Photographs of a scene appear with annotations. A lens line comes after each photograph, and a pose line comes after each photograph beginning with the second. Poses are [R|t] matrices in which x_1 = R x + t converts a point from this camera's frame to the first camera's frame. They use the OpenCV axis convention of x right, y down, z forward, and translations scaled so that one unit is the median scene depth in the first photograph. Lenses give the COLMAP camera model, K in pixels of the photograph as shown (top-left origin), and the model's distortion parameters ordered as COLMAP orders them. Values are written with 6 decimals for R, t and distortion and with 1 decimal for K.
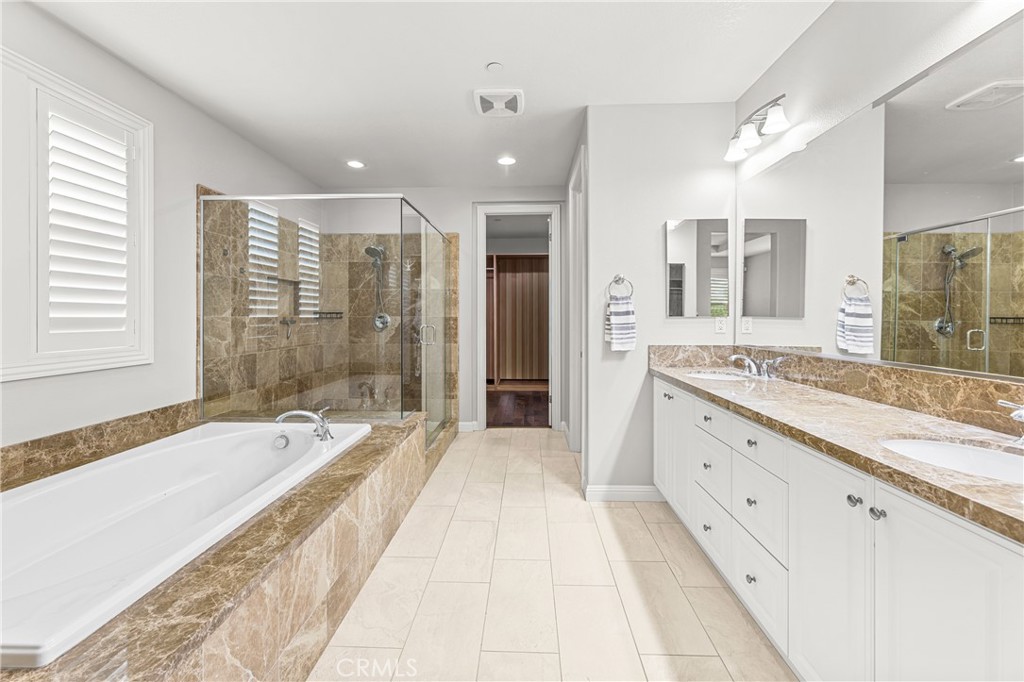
lens RADIAL K [[419.8, 0, 507.6], [0, 419.8, 314.3], [0, 0, 1]] dist [0.001136, 0.000443]
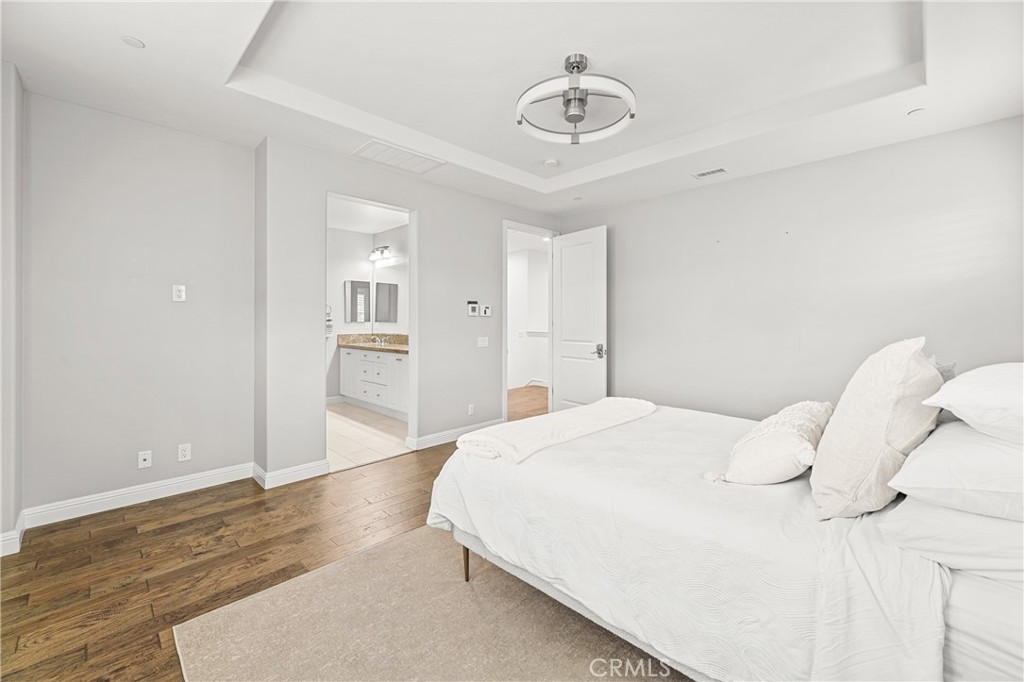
lens RADIAL K [[415.1, 0, 507.1], [0, 415.1, 328.0], [0, 0, 1]] dist [0.000913, 0.000166]
pose [[0.679119, -0.006004, 0.734003, -0.750456], [-0.008528, 0.999835, 0.016069, -0.004283], [-0.733978, -0.017172, 0.678956, -1.302350]]
